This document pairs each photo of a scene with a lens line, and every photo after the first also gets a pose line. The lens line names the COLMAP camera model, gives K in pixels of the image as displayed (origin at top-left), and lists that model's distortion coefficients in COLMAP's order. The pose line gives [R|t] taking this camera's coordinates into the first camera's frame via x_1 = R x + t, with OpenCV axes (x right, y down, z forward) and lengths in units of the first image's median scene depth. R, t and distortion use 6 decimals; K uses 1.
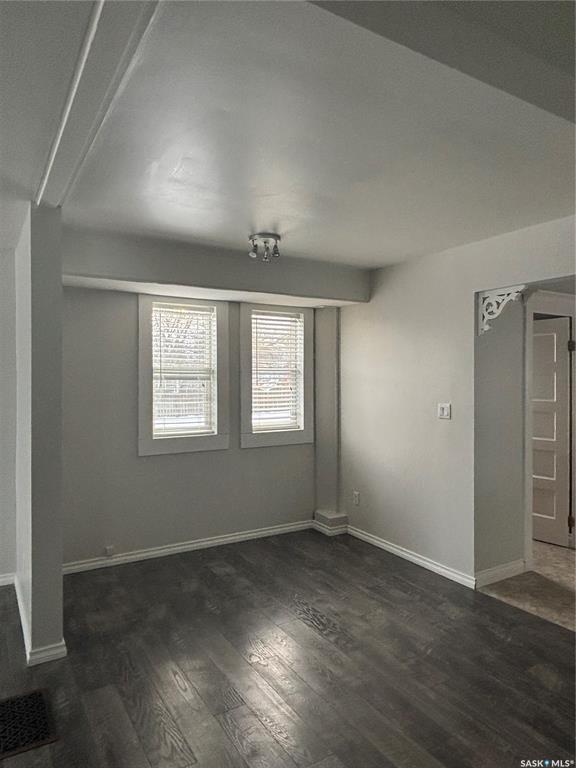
lens RADIAL K [[506.6, 0, 288.0], [0, 506.6, 384.0], [0, 0, 1]] dist [0.068580, -0.093284]
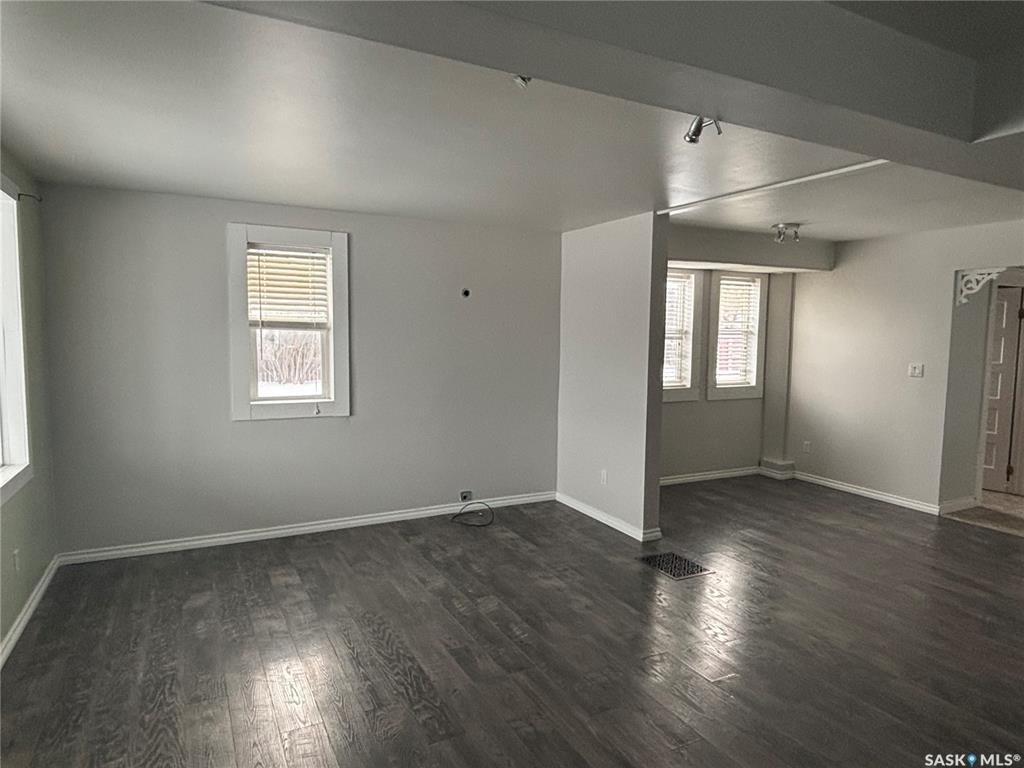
lens RADIAL K [[625.8, 0, 512.0], [0, 625.8, 384.0], [0, 0, 1]] dist [0.006577, -0.015599]
pose [[0.997226, 0.020249, -0.071620, -0.480324], [-0.014771, 0.996982, 0.076209, -0.010355], [0.072947, -0.074940, 0.994516, -0.467822]]
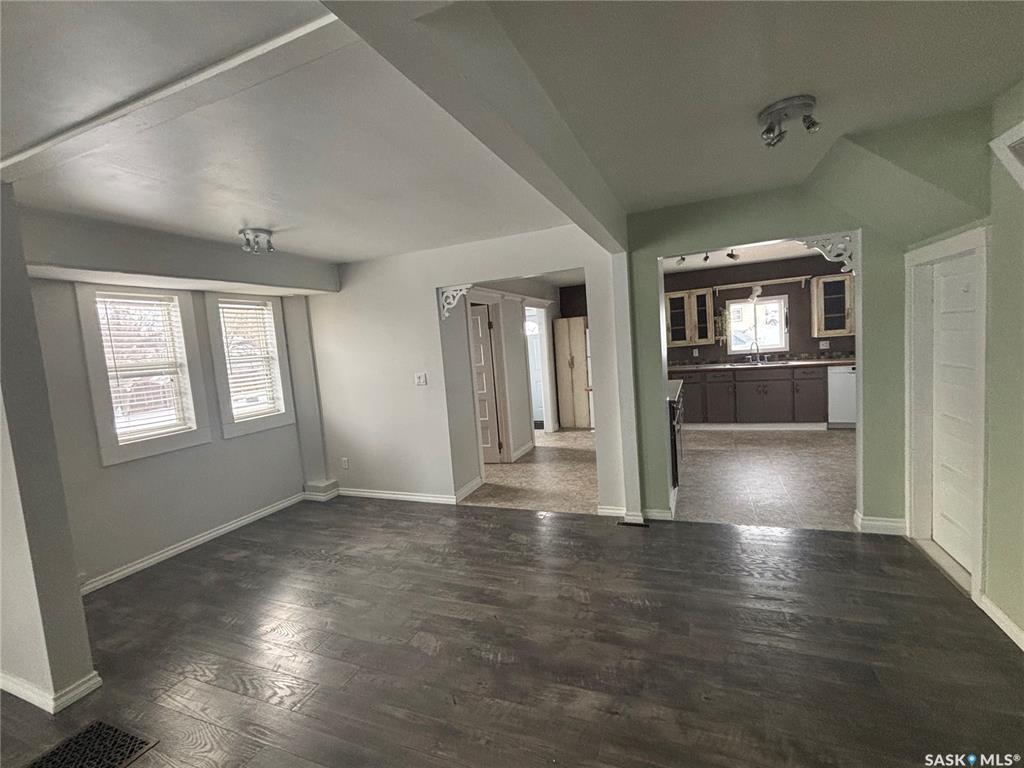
lens RADIAL K [[451.9, 0, 517.4], [0, 451.9, 384.4], [0, 0, 1]] dist [0.001959, 0.000254]
pose [[0.793457, -0.113714, 0.597909, -0.172308], [0.079393, 0.993335, 0.083560, -0.009718], [-0.603426, -0.018832, 0.797197, -0.059532]]
